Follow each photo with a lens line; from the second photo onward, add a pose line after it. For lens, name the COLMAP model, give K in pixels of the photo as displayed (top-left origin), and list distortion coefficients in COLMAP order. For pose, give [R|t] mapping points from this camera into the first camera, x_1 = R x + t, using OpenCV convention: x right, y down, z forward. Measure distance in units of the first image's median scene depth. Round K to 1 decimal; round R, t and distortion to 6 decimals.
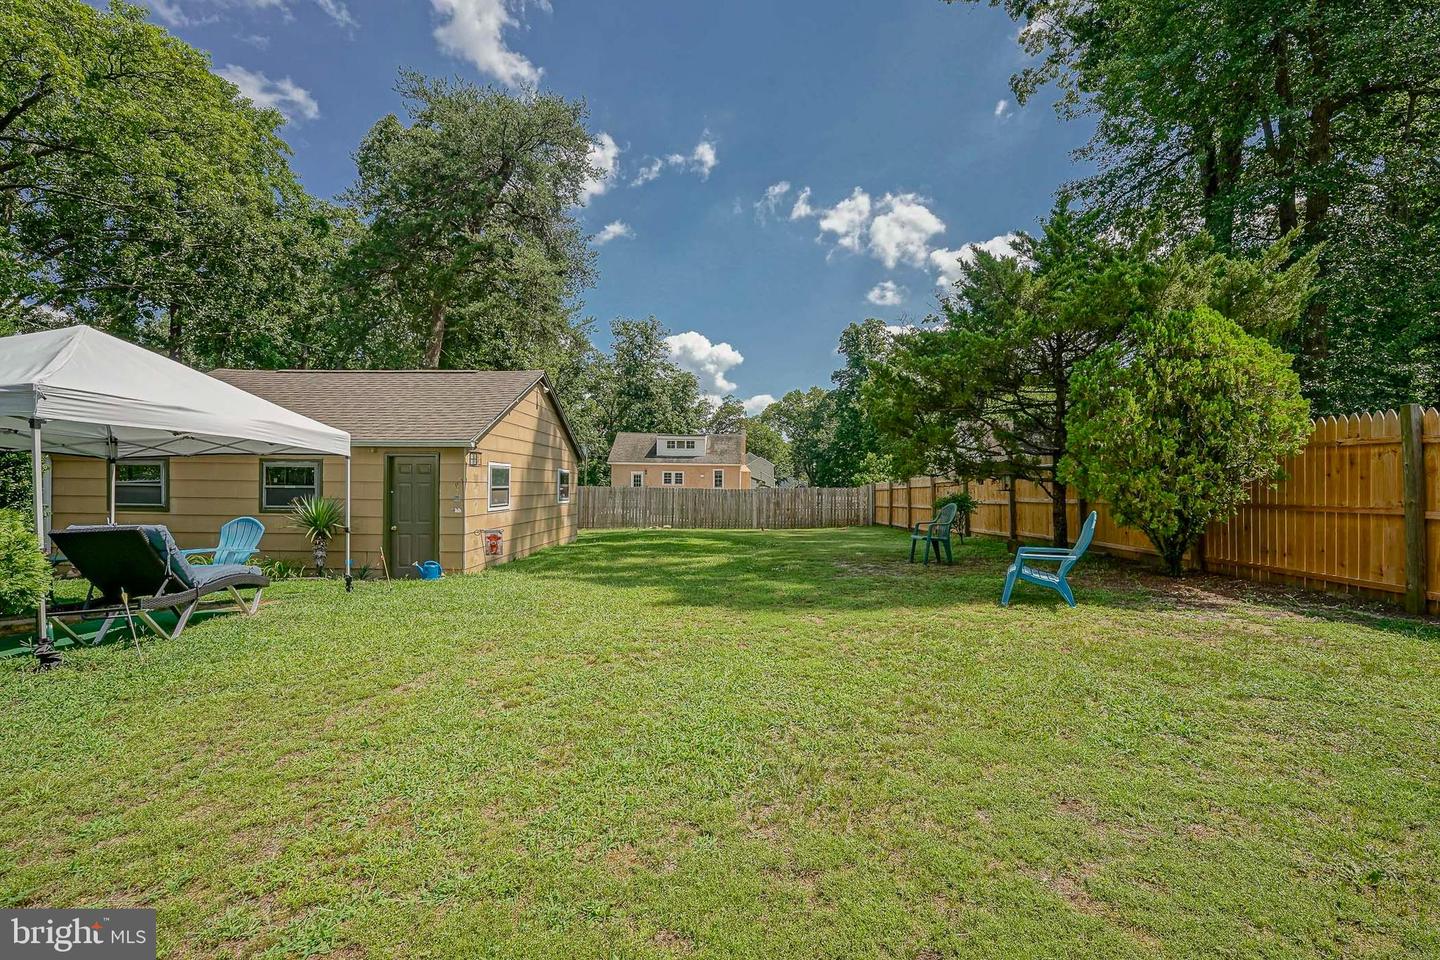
lens RADIAL K [[594.0, 0, 727.2], [0, 594.0, 489.0], [0, 0, 1]] dist [0.001198, 0.000477]
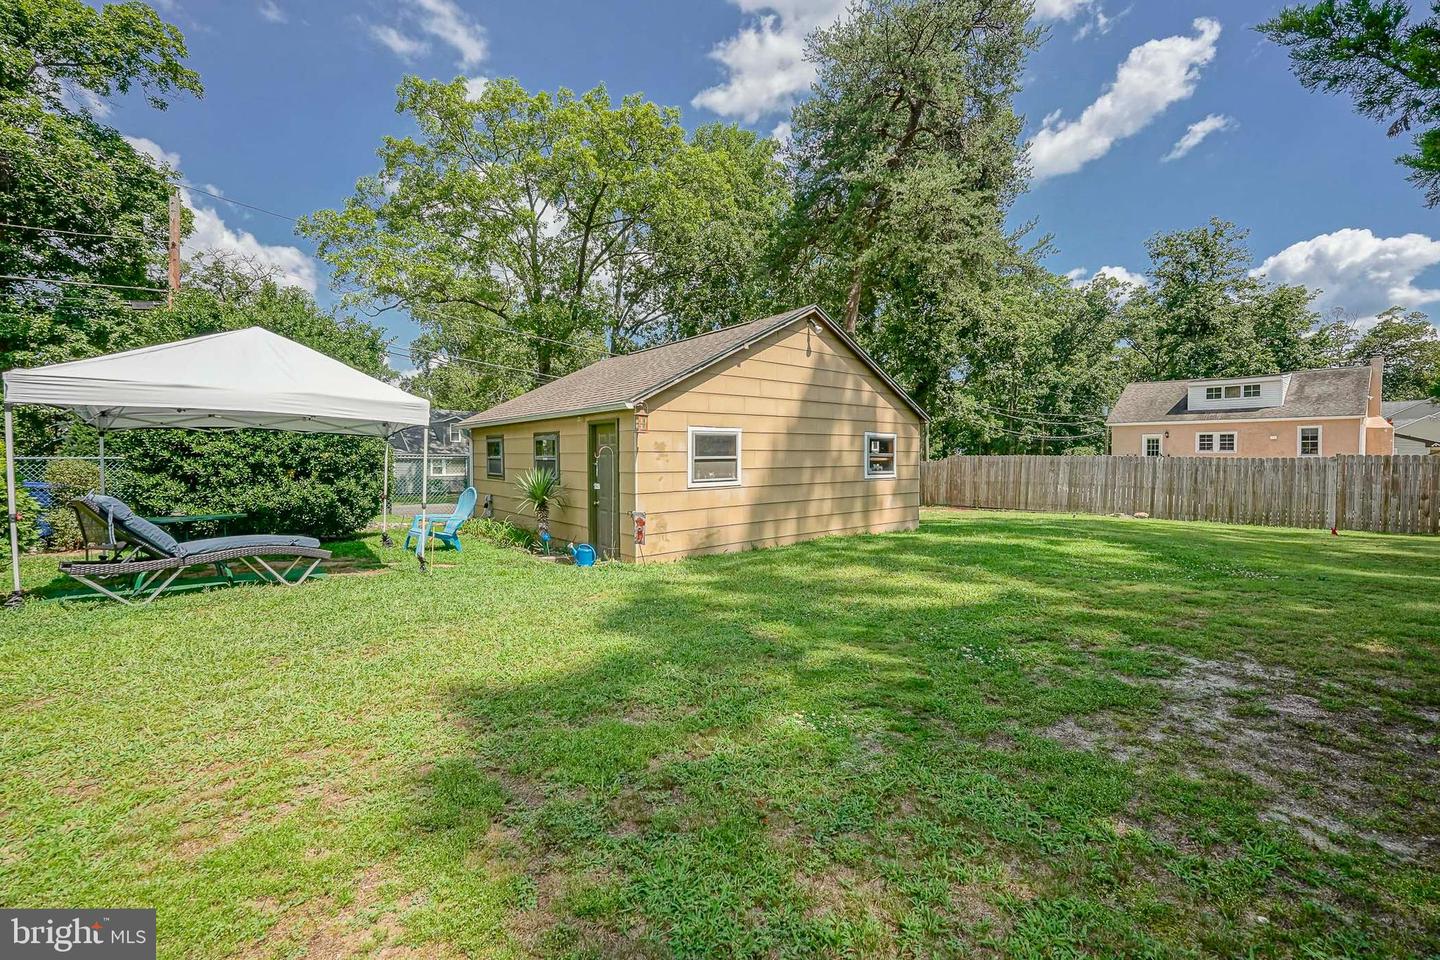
lens RADIAL K [[594.0, 0, 723.0], [0, 594.0, 471.7], [0, 0, 1]] dist [0.001198, 0.000477]
pose [[0.647909, 0.010222, -0.761649, 0.062641], [0.005037, 0.999831, 0.017703, 0.000399], [0.761701, -0.015307, 0.647747, 0.126888]]
